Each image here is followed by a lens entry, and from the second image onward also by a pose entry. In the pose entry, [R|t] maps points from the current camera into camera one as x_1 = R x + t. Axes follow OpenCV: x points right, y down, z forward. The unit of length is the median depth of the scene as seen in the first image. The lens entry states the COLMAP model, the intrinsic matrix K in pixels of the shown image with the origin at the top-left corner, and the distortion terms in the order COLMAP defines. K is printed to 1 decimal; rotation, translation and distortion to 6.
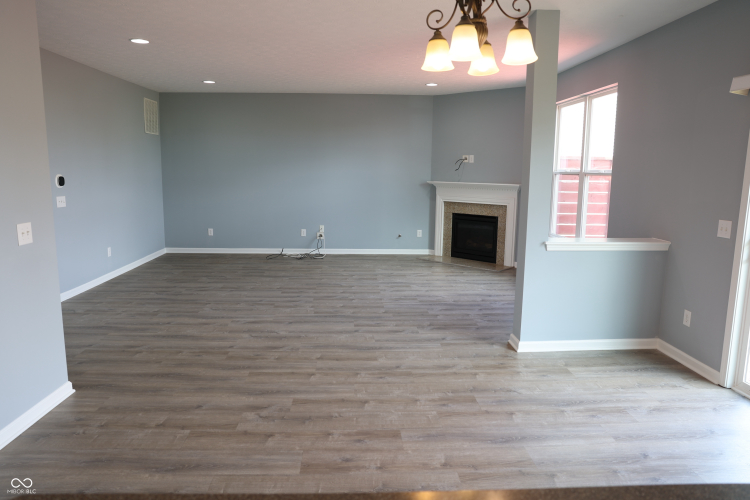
lens RADIAL K [[518.4, 0, 372.2], [0, 518.4, 245.7], [0, 0, 1]] dist [-0.100539, 0.074442]
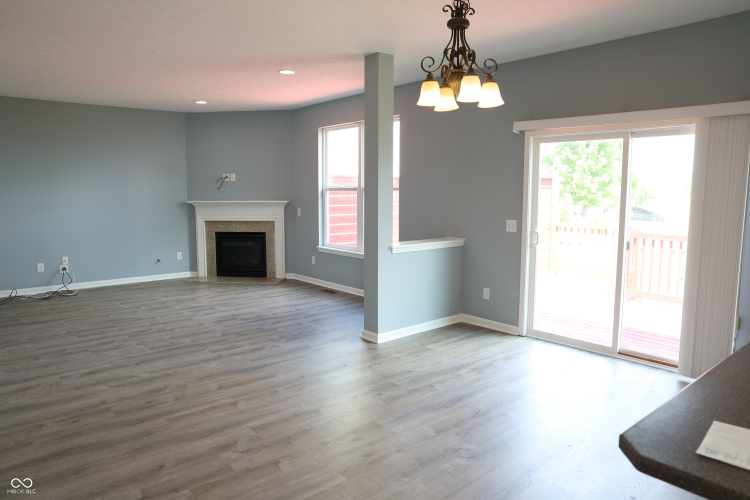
lens RADIAL K [[518.4, 0, 377.6], [0, 518.4, 249.1], [0, 0, 1]] dist [-0.100539, 0.074442]
pose [[0.786574, -0.082855, 0.611912, -0.413319], [0.099630, 0.995002, 0.006659, -0.012265], [-0.609406, 0.055727, 0.790898, 0.067522]]
